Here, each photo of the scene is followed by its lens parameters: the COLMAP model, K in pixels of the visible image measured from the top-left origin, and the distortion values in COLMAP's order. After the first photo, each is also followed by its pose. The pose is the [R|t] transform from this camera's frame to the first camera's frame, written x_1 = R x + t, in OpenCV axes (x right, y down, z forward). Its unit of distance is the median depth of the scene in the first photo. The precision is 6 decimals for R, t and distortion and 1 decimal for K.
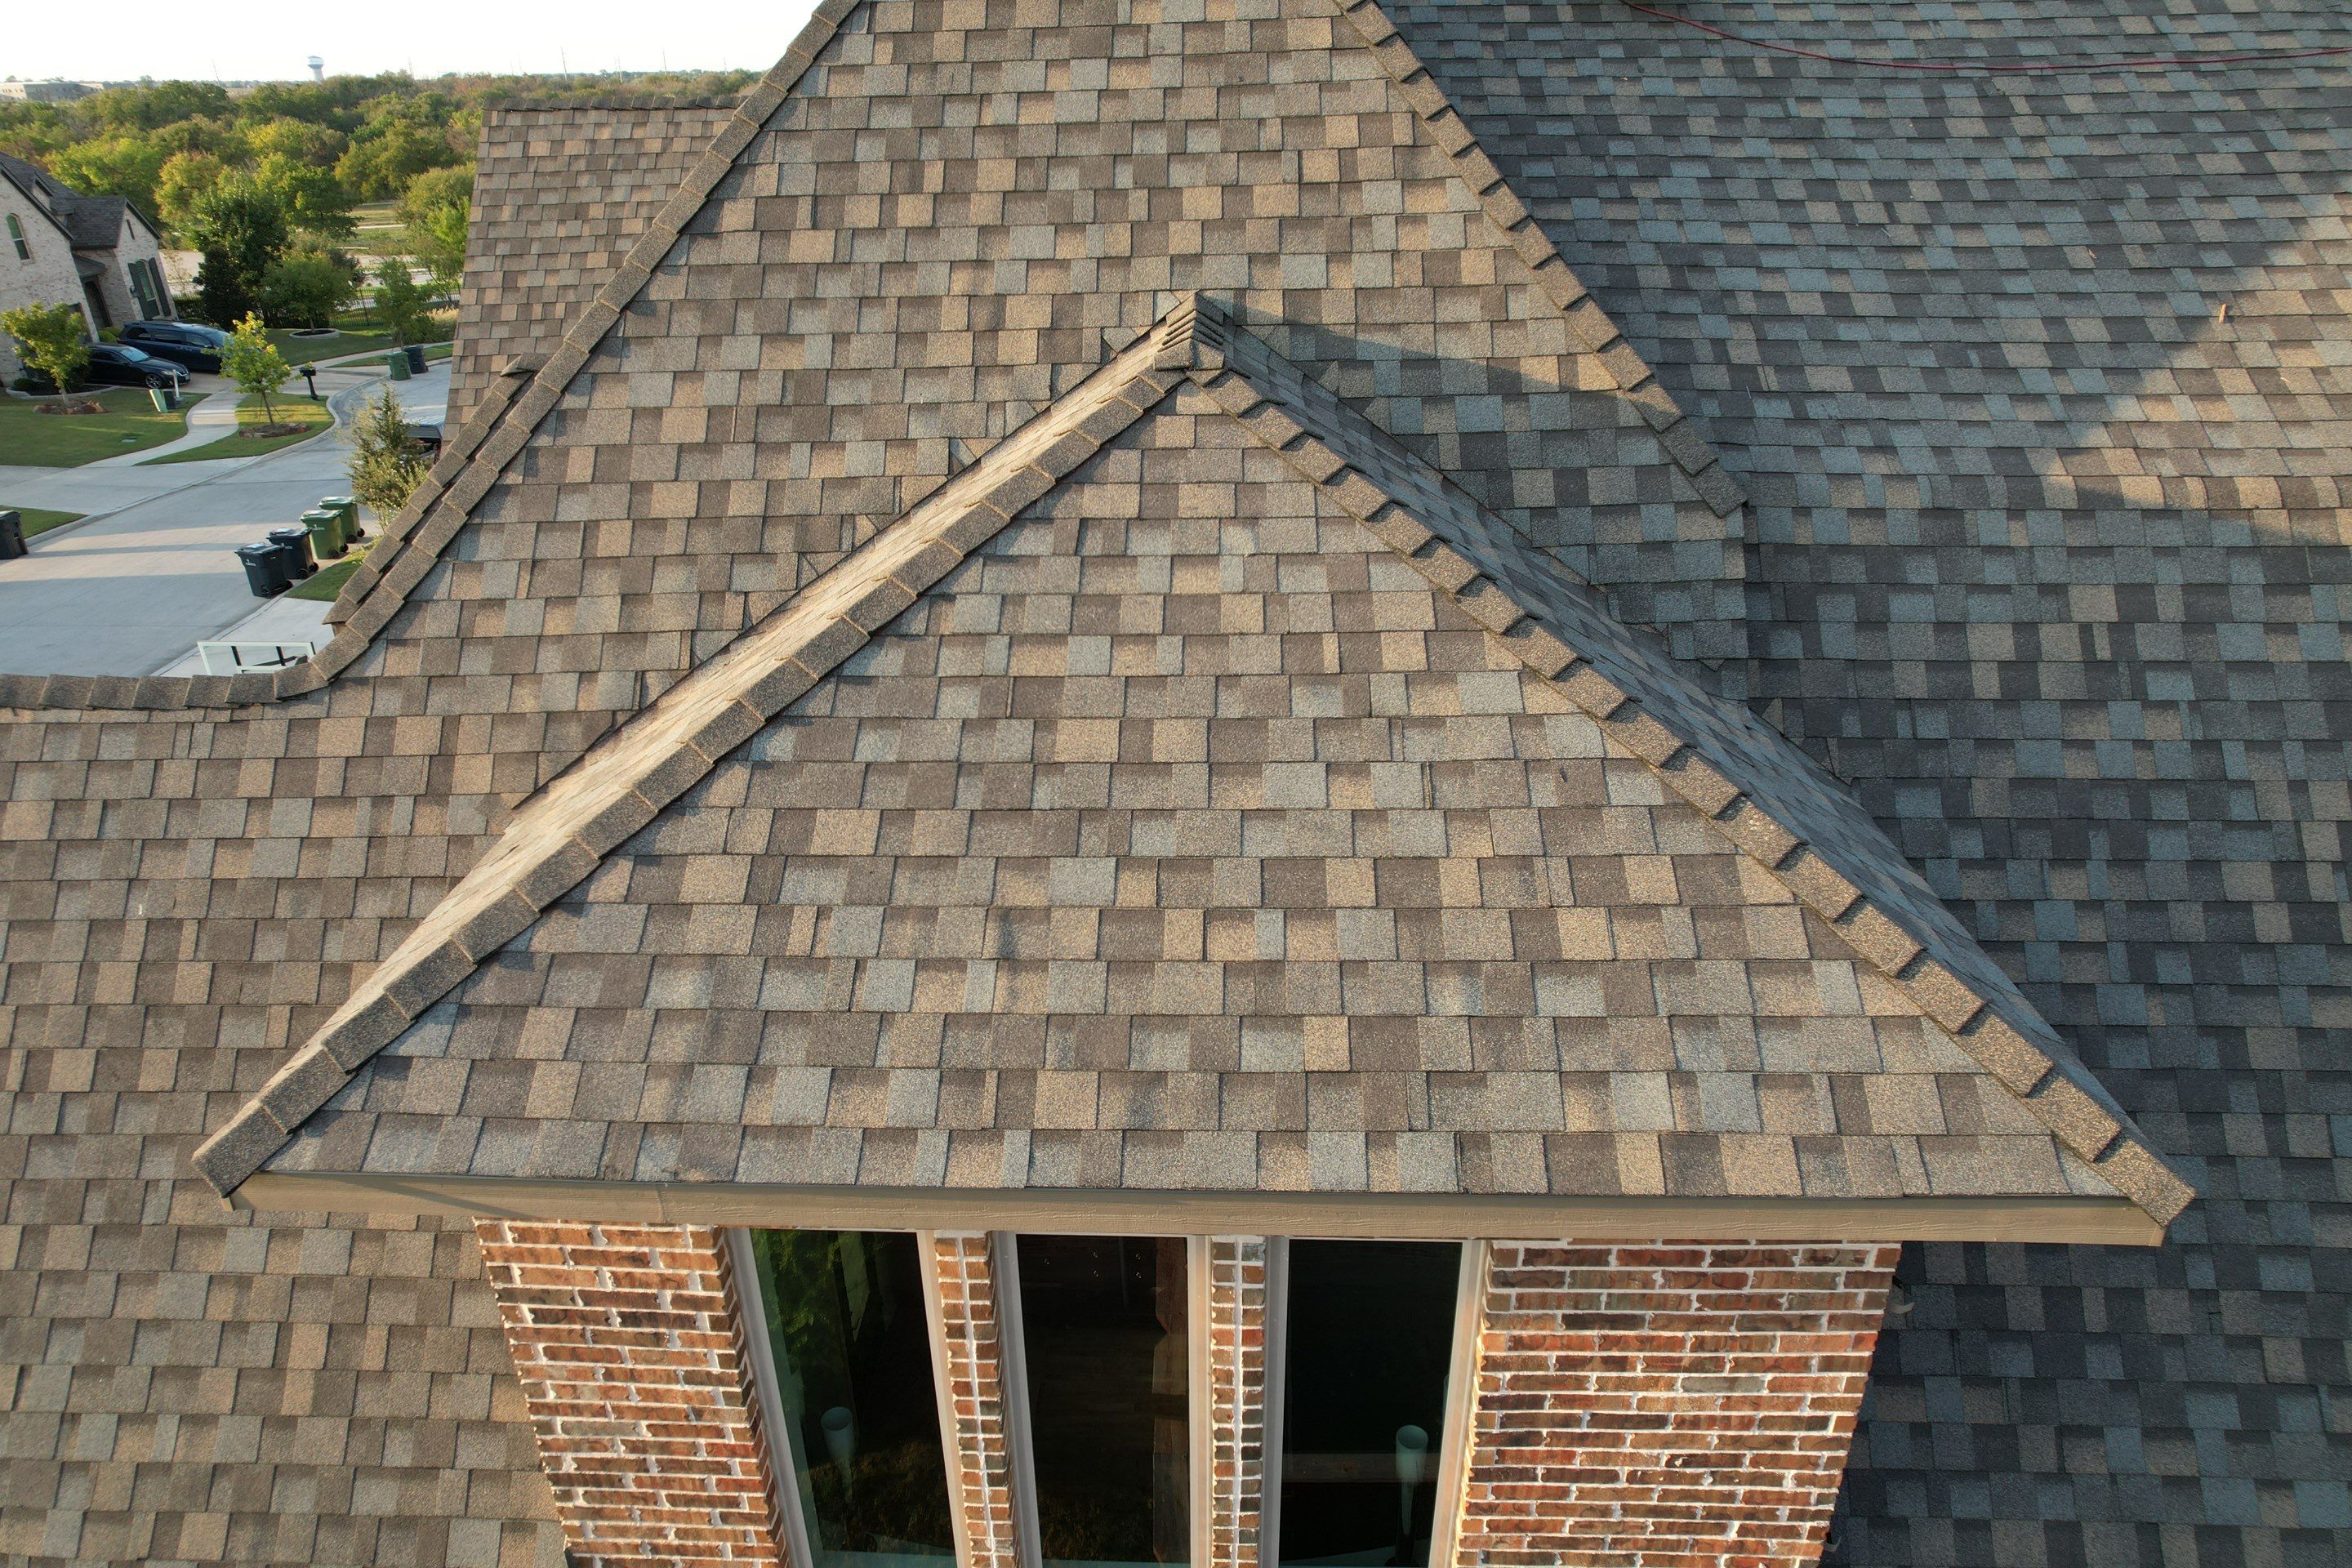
lens RADIAL K [[1508.7, 0, 1175.2], [0, 1508.7, 781.5], [0, 0, 1]] dist [-0.079566, 0.071777]
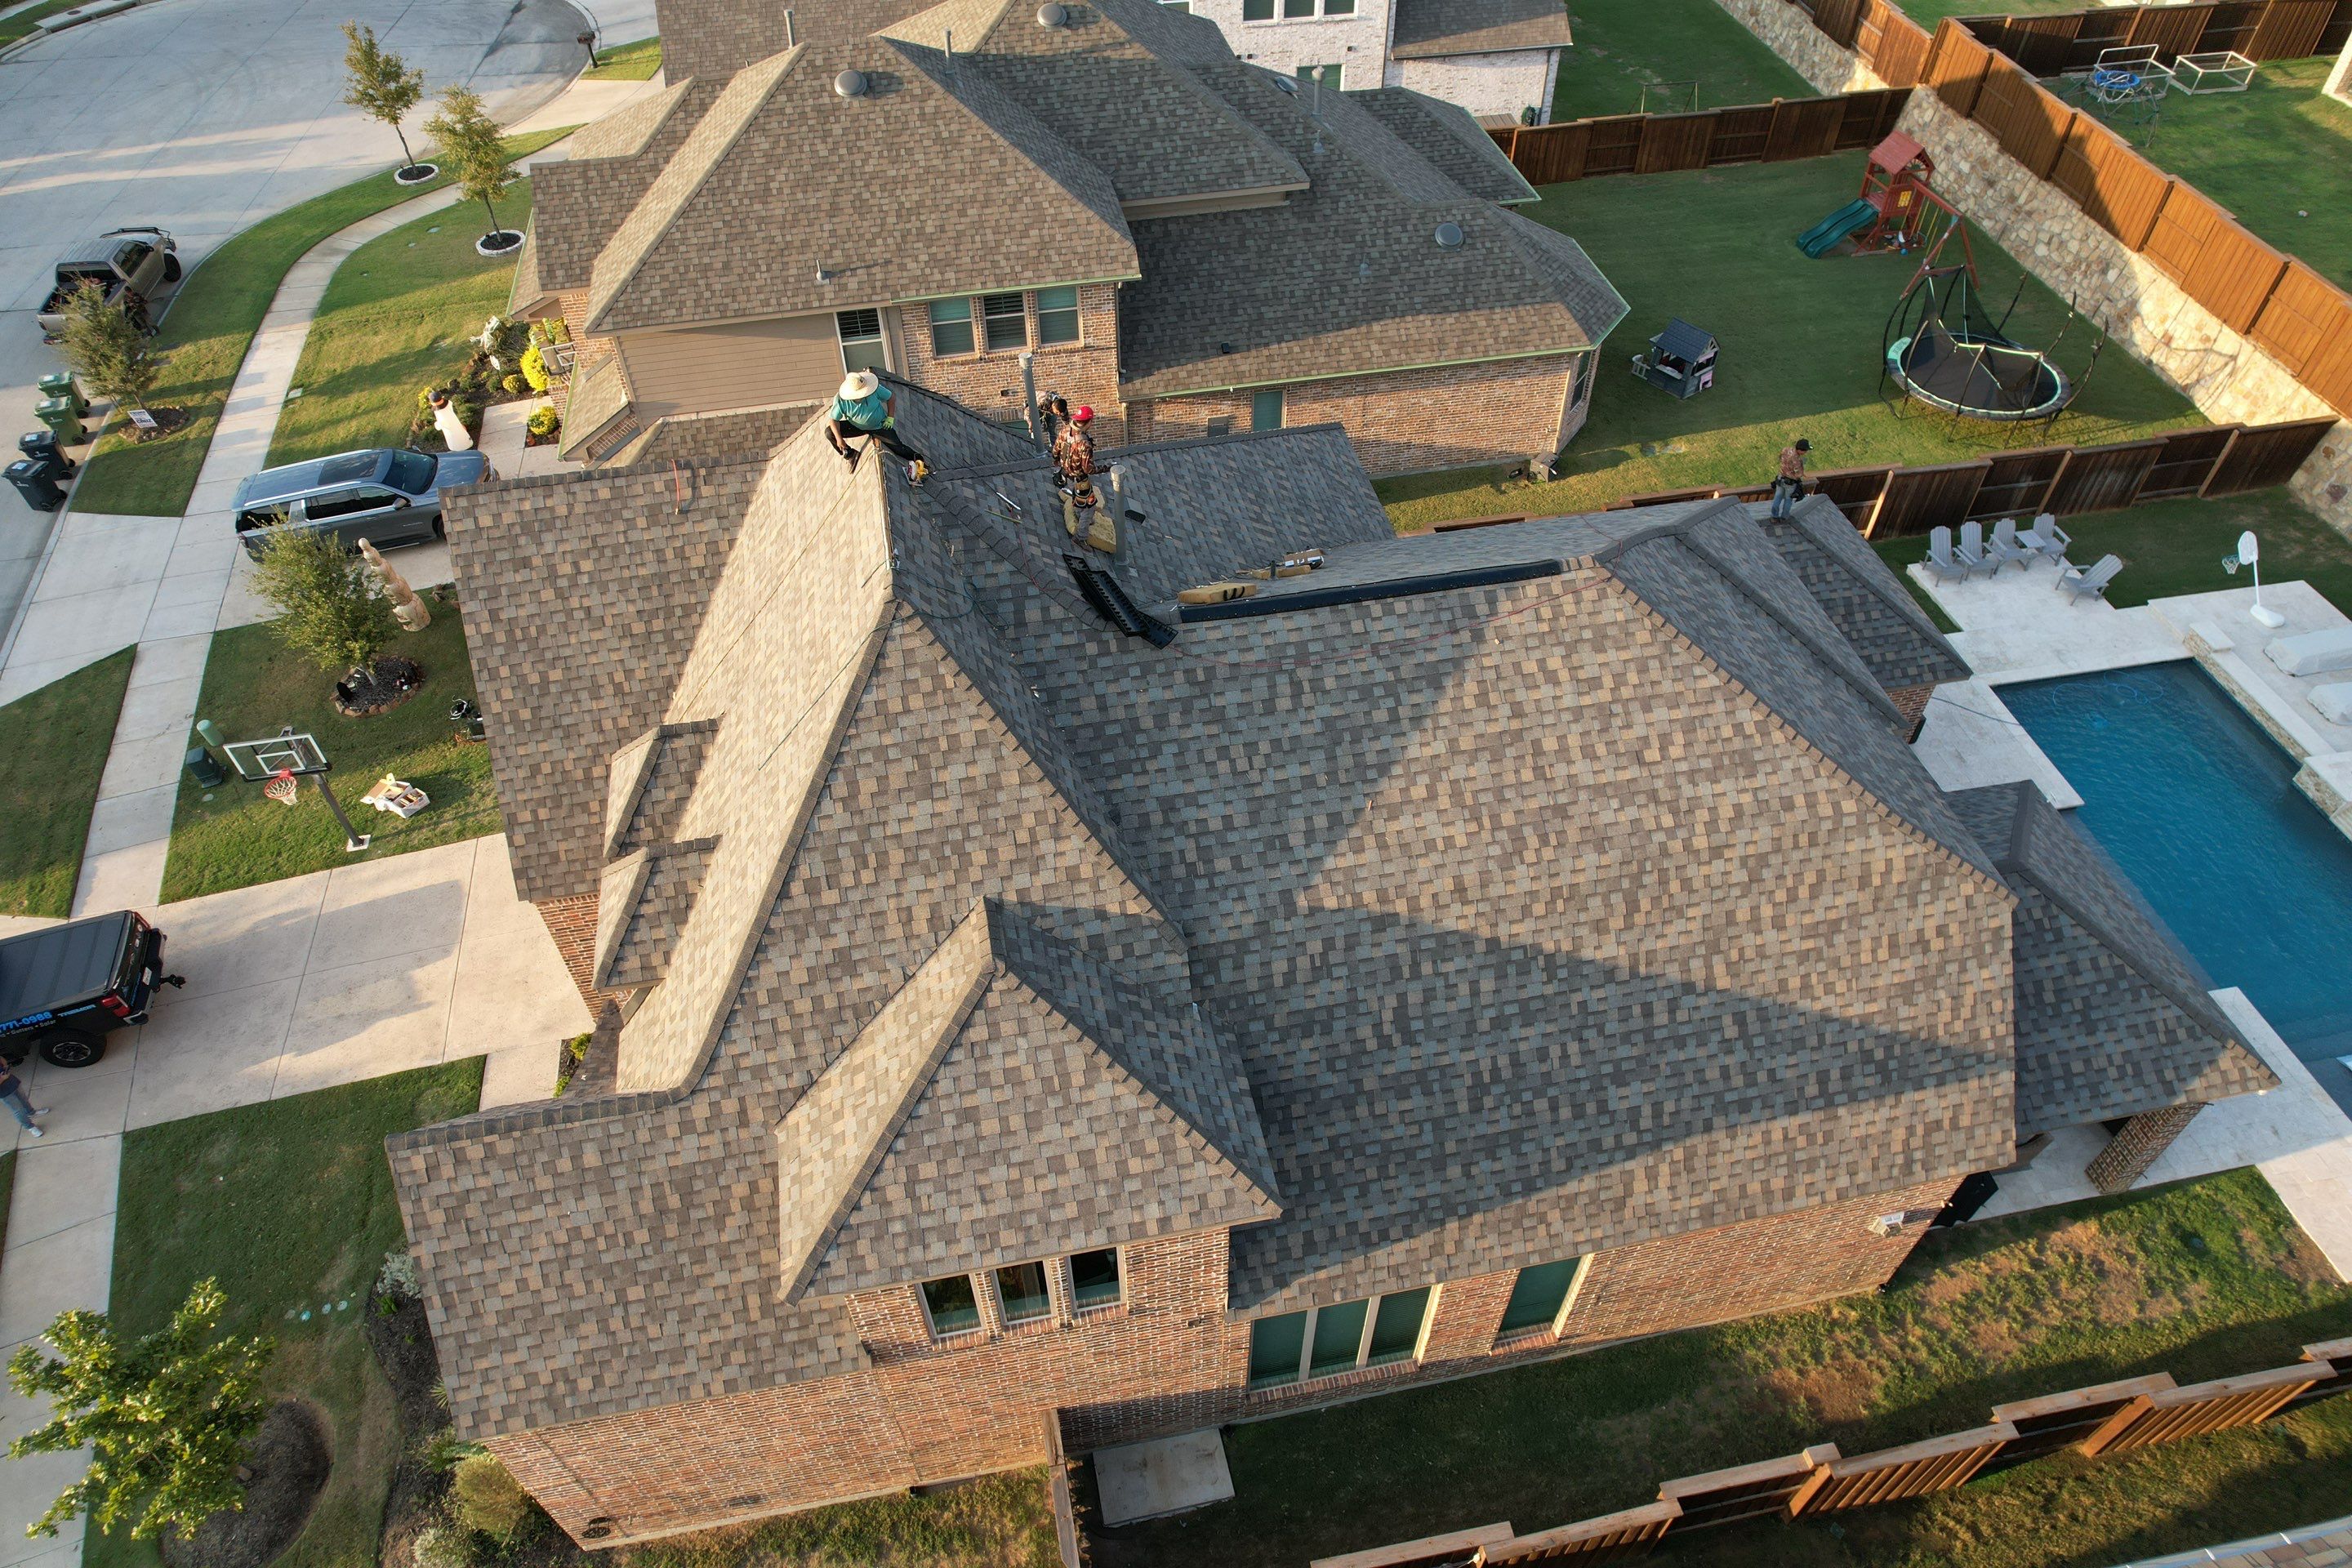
lens RADIAL K [[1508.7, 0, 1175.2], [0, 1508.7, 781.5], [0, 0, 1]] dist [-0.079566, 0.071777]
pose [[0.972862, -0.165520, 0.161684, -0.054156], [0.098817, 0.929052, 0.356508, -1.457501], [-0.209222, -0.330856, 0.920196, -1.486280]]
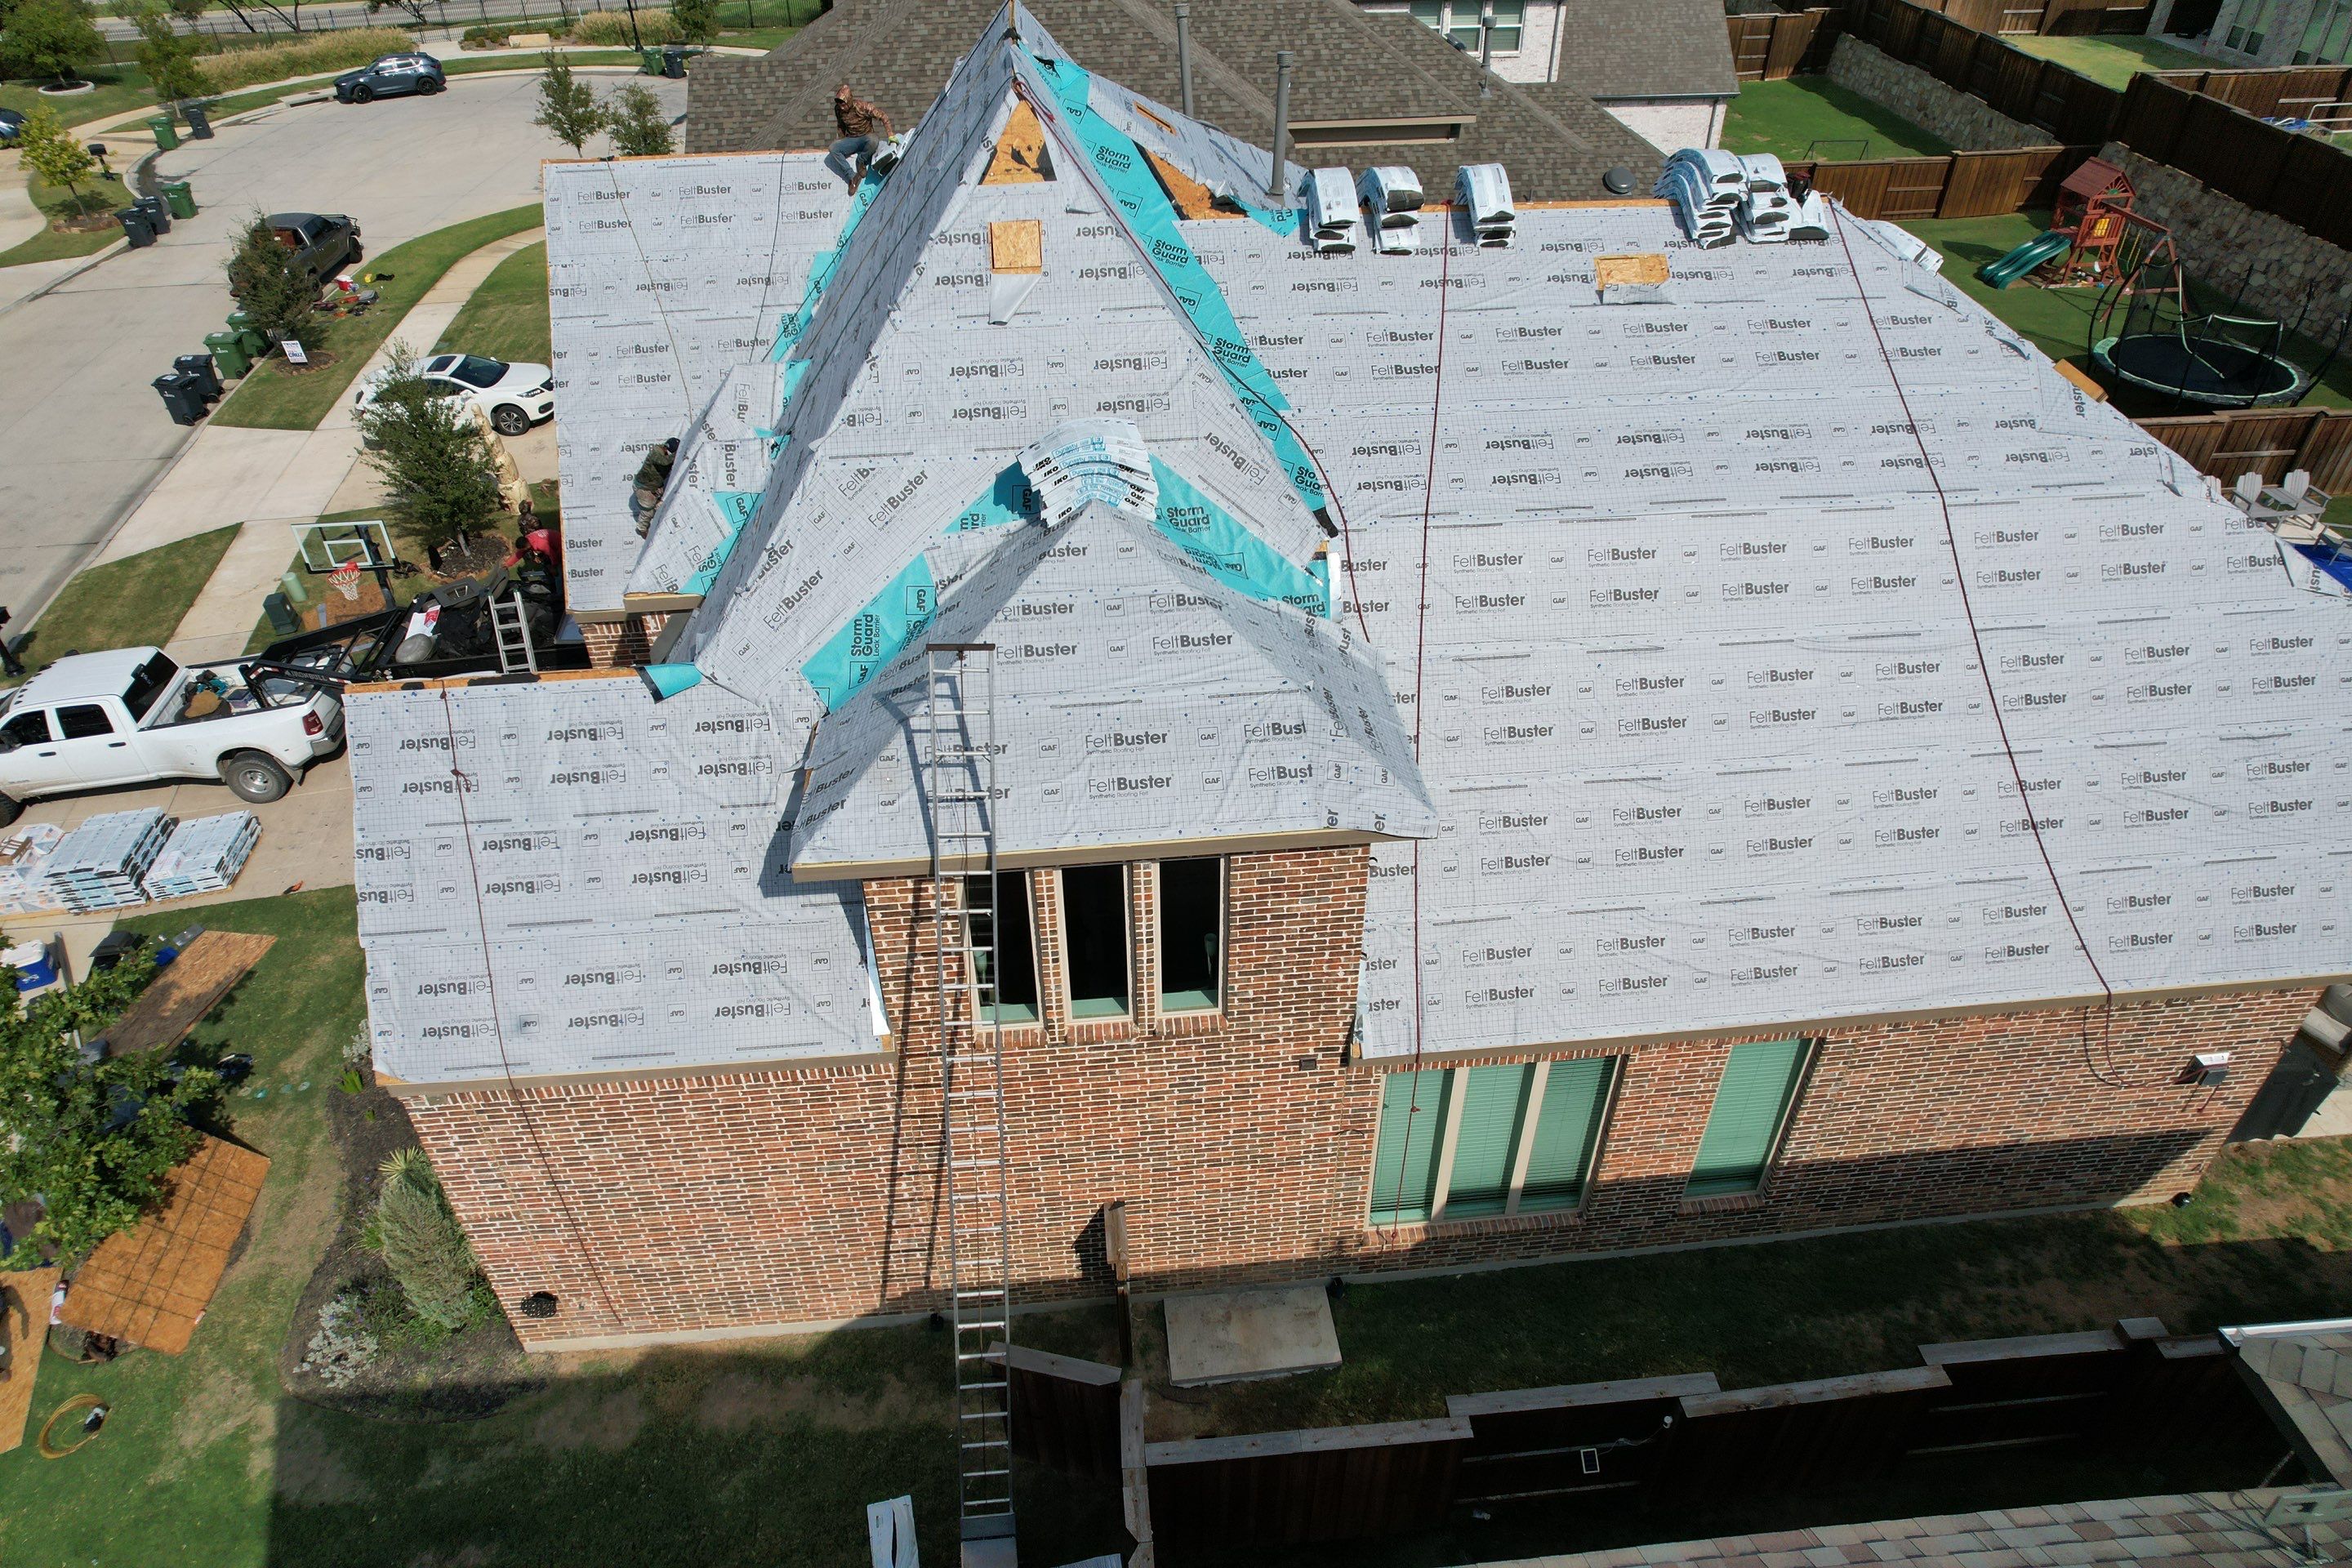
lens RADIAL K [[1508.7, 0, 1175.2], [0, 1508.7, 781.5], [0, 0, 1]] dist [-0.079566, 0.071777]
pose [[0.990909, -0.079034, 0.108876, -0.144622], [0.055570, 0.977439, 0.203778, -0.296348], [-0.122525, -0.195876, 0.972944, -1.273192]]
